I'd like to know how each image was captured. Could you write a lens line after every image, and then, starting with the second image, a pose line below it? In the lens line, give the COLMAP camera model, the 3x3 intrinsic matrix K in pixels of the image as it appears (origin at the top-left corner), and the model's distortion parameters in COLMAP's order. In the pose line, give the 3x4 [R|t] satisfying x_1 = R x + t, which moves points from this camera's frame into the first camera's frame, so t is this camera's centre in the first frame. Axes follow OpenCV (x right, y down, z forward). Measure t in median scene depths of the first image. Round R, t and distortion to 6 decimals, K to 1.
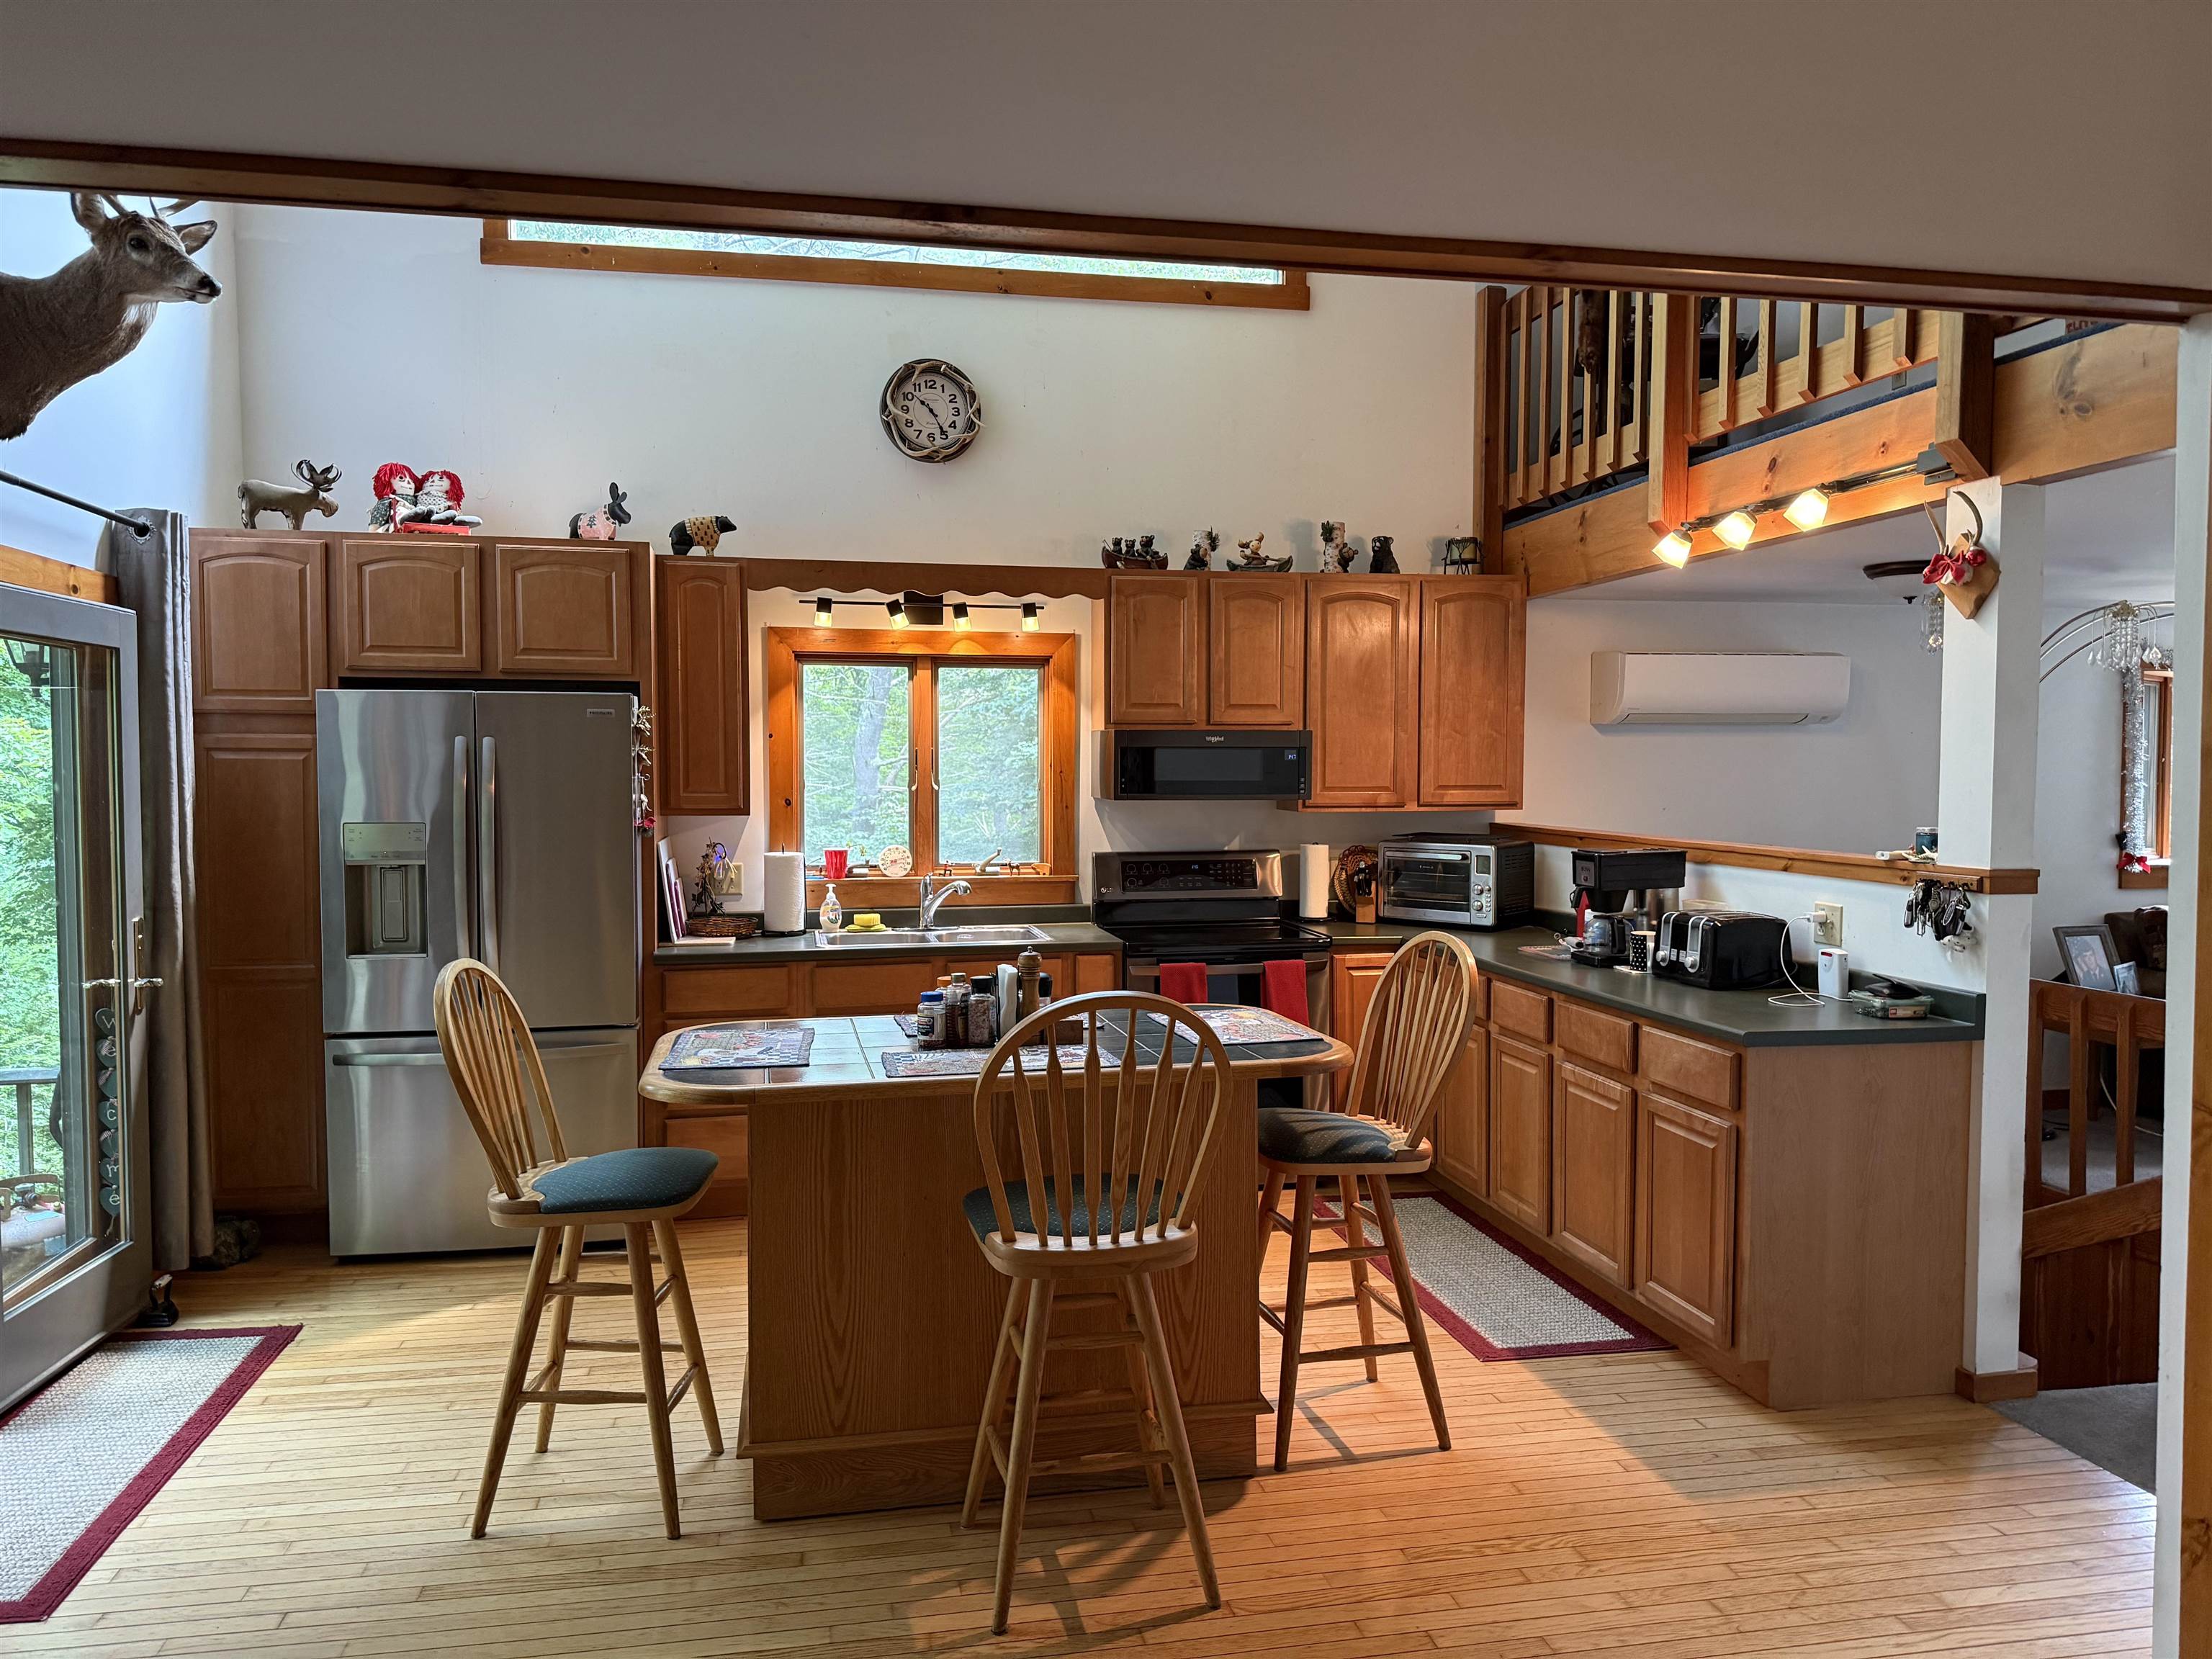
lens RADIAL K [[1481.7, 0, 1106.0], [0, 1481.7, 829.5], [0, 0, 1]] dist [0.135713, -0.228581]
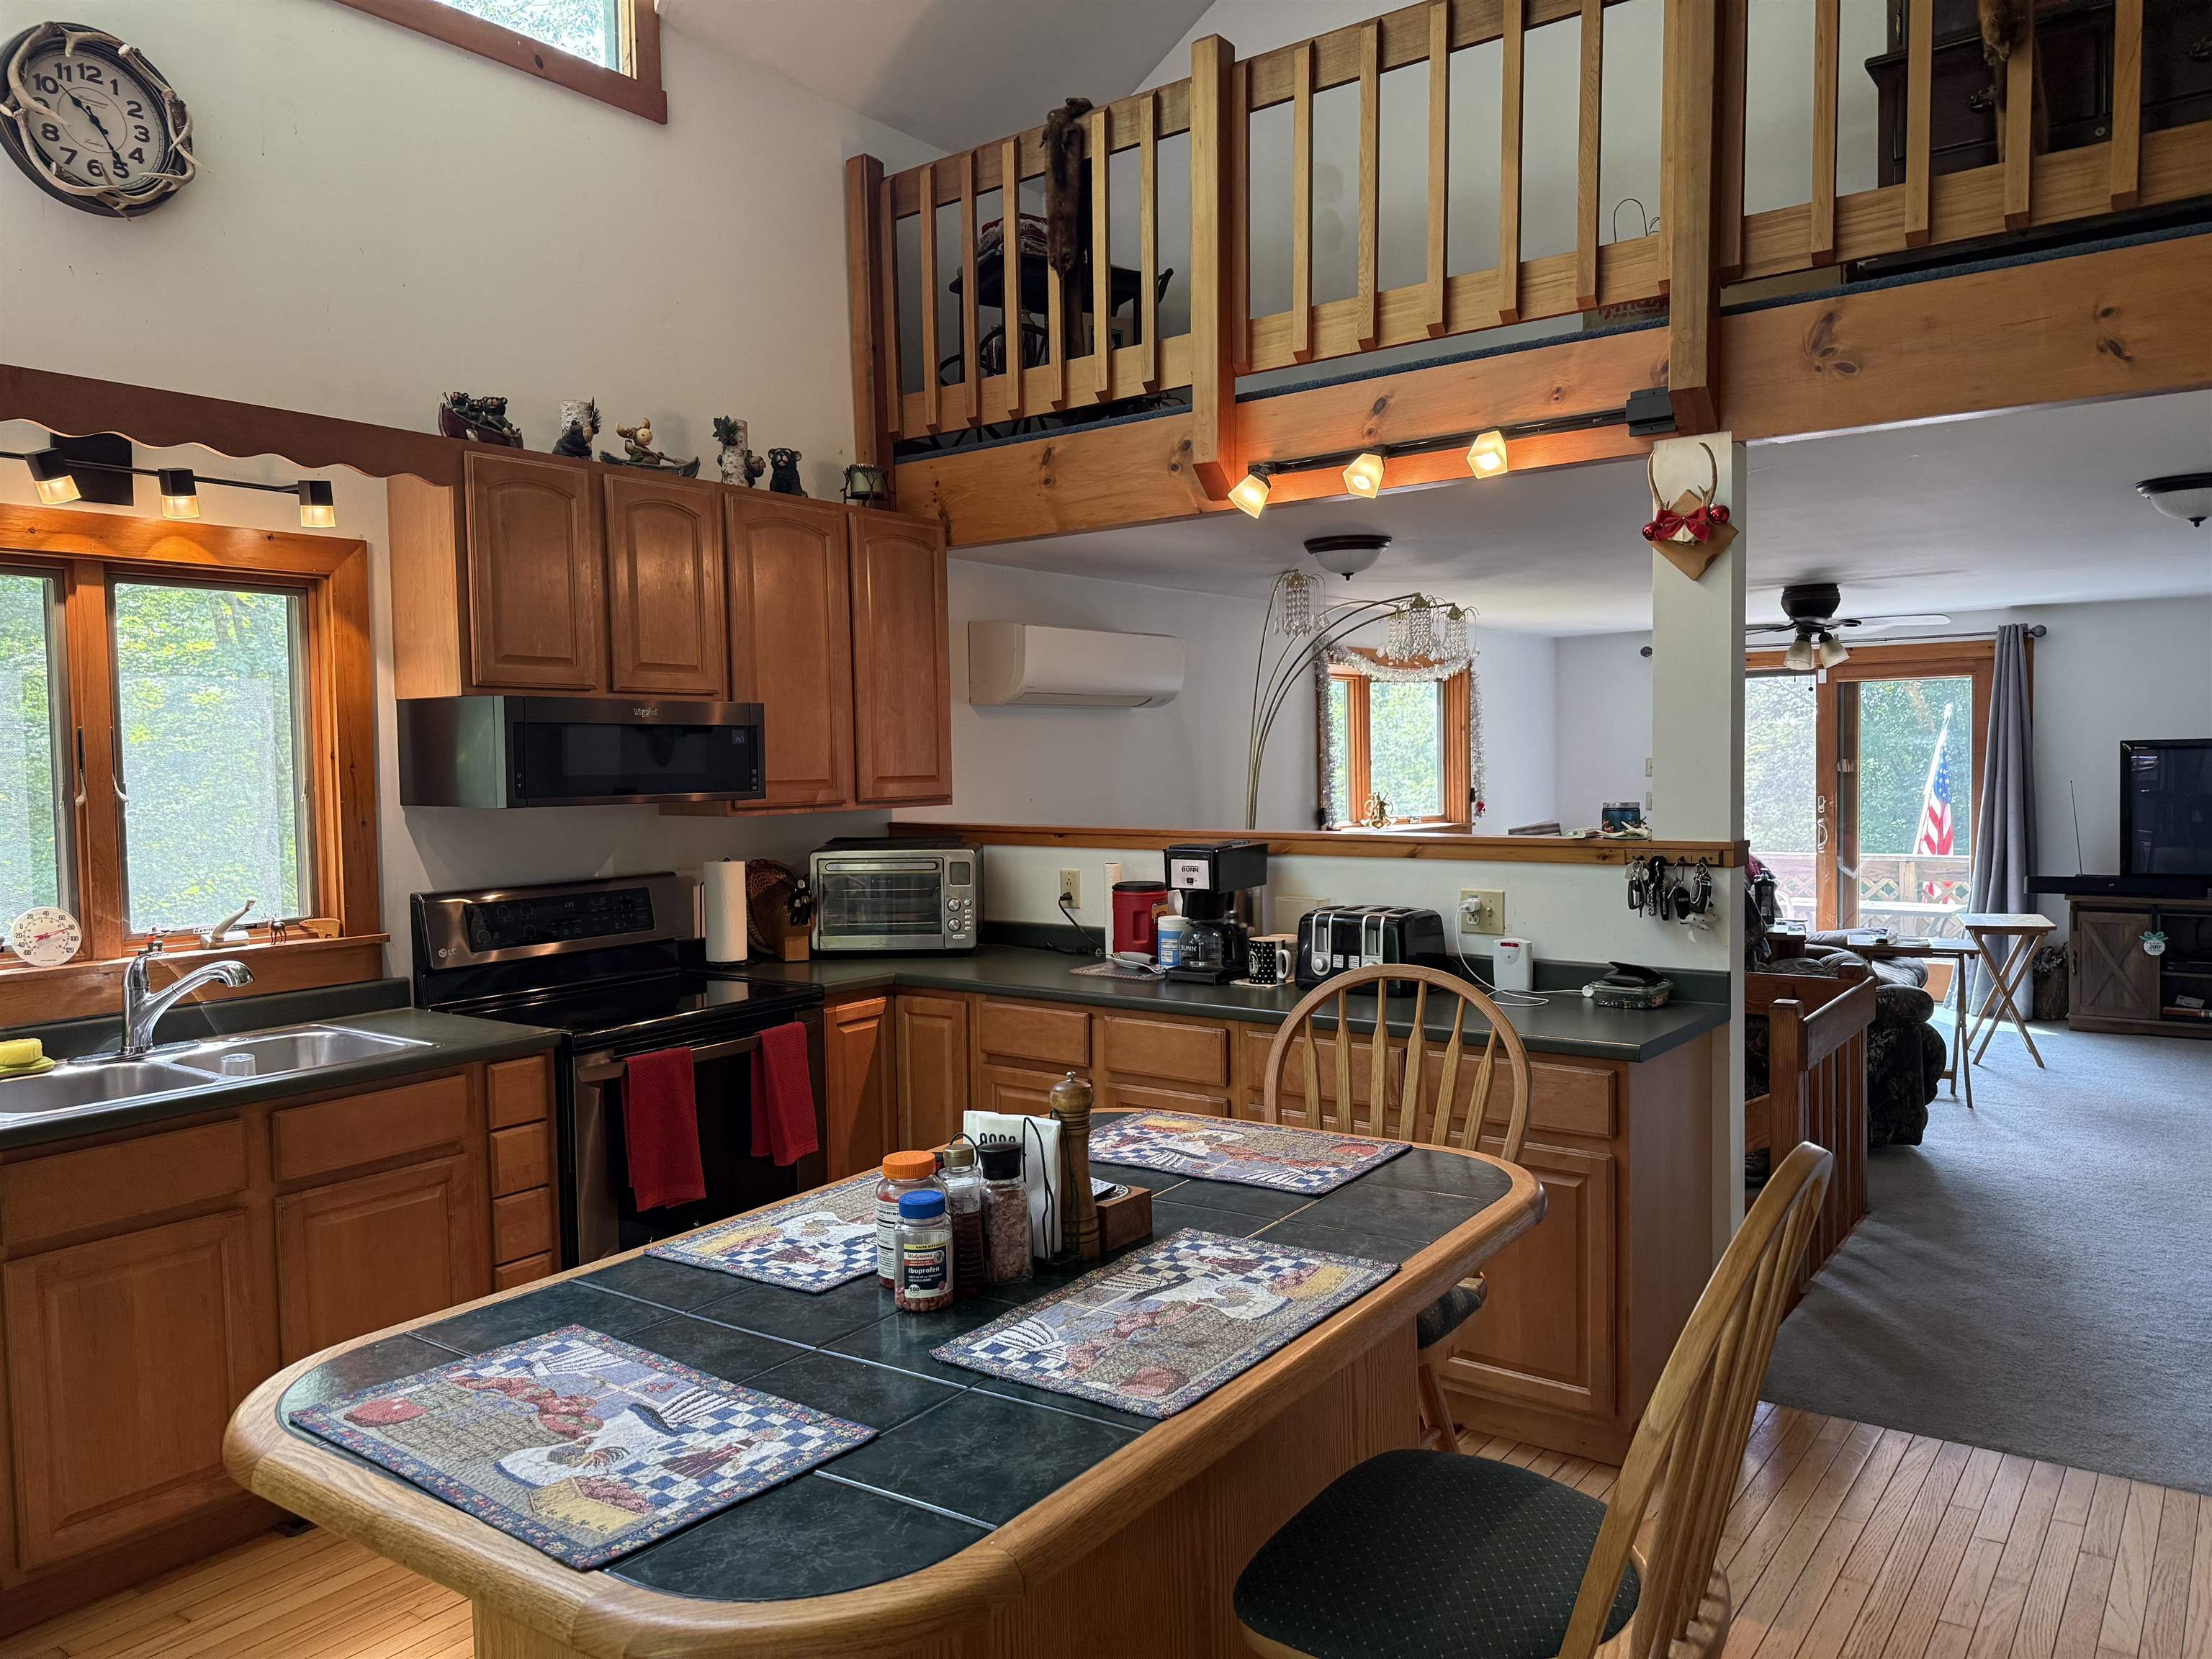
lens RADIAL K [[1518.8, 0, 1073.5], [0, 1518.8, 826.3], [0, 0, 1]] dist [0.031240, -0.039658]
pose [[0.747059, -0.042689, 0.663386, -0.233995], [0.044641, 0.998905, 0.014008, -0.009958], [-0.663257, 0.019150, 0.748146, 0.343792]]
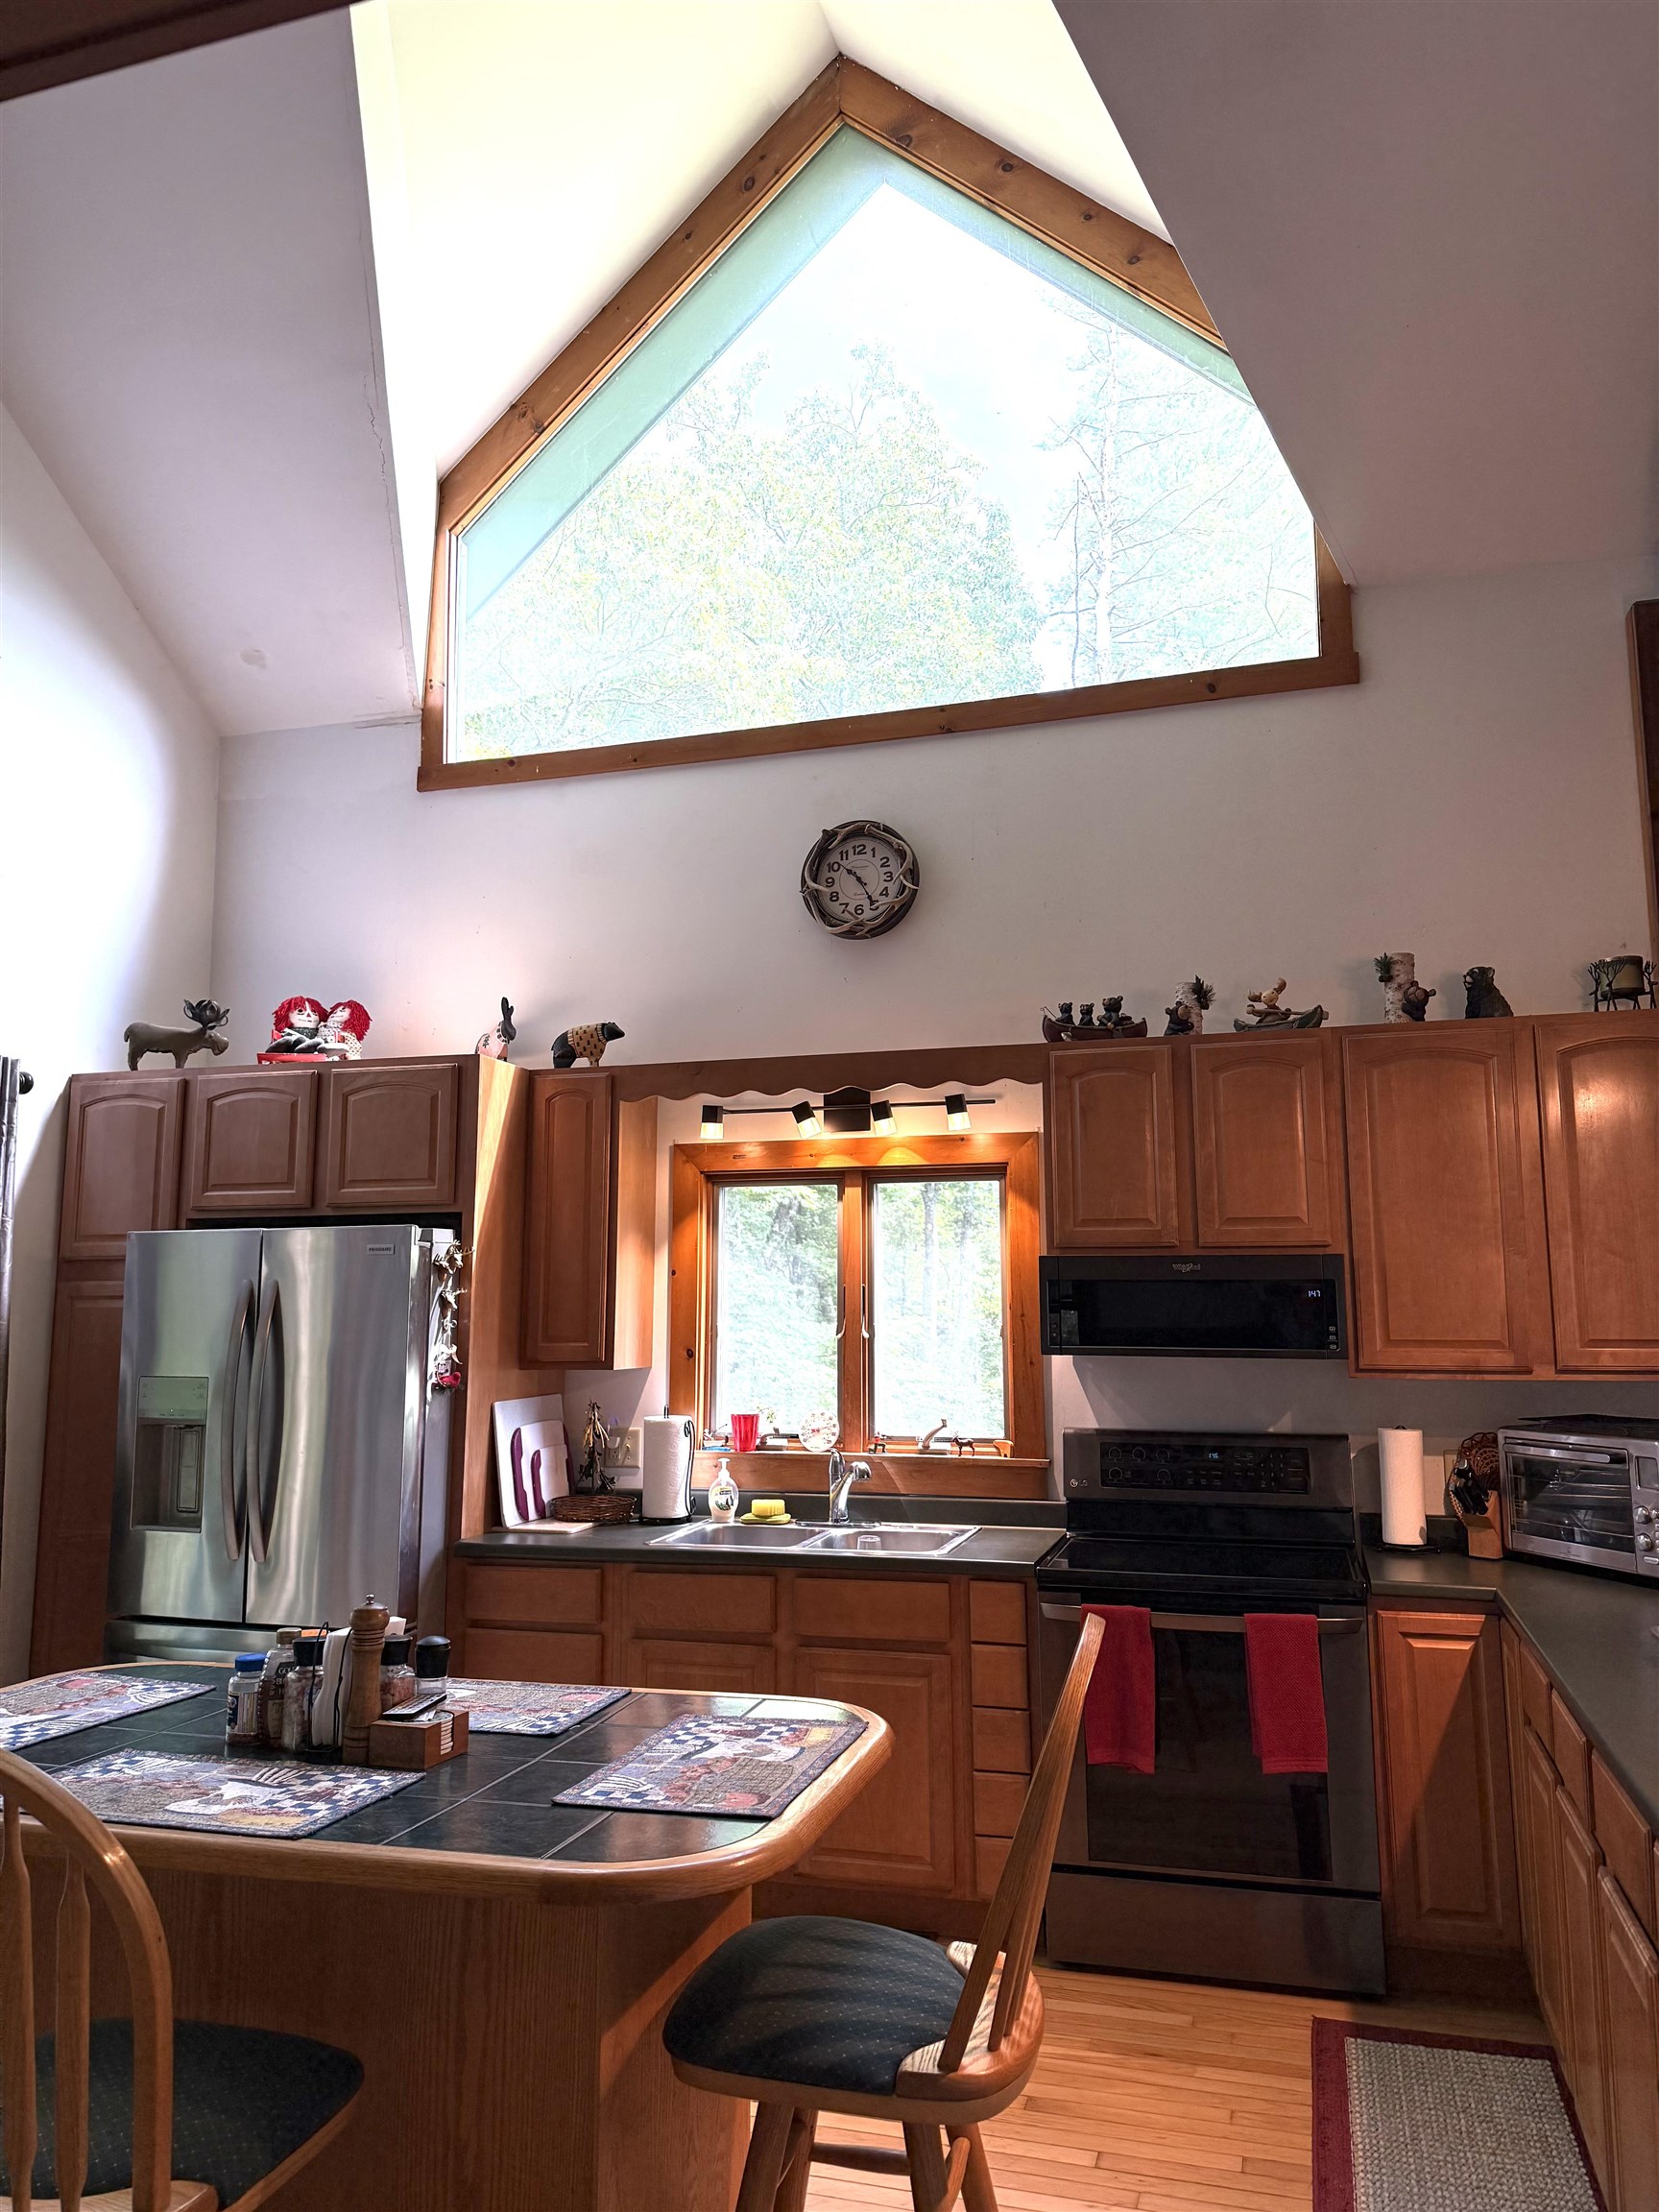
lens RADIAL K [[1481.7, 0, 829.5], [0, 1481.7, 1106.0], [0, 0, 1]] dist [0.135713, -0.228581]
pose [[0.894731, -0.063893, -0.442011, 0.228702], [-0.016351, 0.984364, -0.175388, -0.009676], [0.446306, 0.164152, 0.879696, 0.286562]]
